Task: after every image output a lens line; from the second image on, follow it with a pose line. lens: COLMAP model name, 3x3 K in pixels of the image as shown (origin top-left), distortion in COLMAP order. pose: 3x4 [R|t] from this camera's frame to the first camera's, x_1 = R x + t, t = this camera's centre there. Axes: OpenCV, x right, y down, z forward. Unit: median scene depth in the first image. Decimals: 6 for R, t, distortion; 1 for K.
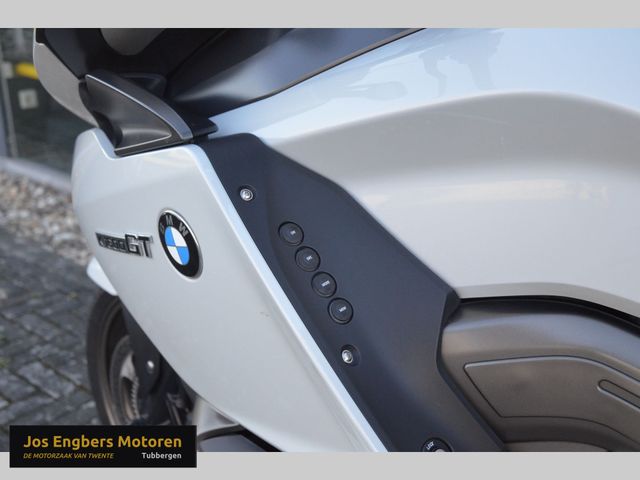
lens RADIAL K [[846.9, 0, 320.0], [0, 846.9, 240.0], [0, 0, 1]] dist [-0.000635, 0.550587]
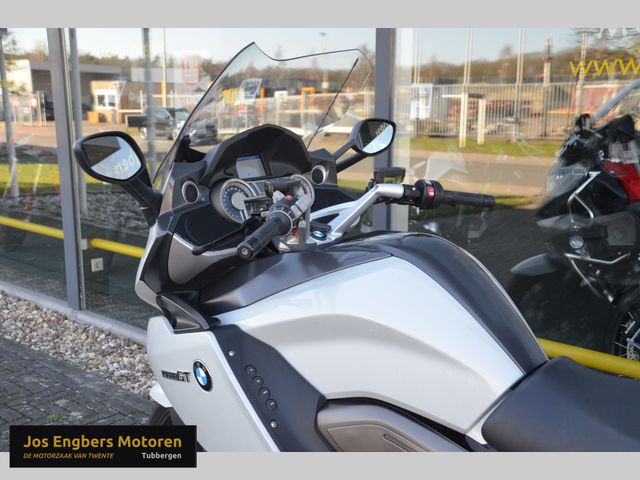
lens RADIAL K [[704.5, 0, 325.8], [0, 704.5, 251.6], [0, 0, 1]] dist [-0.039871, 0.279823]
pose [[0.999955, -0.008551, -0.004020, 0.145835], [0.007741, 0.985349, -0.170375, 0.001154], [0.005418, 0.170336, 0.985371, -0.755550]]
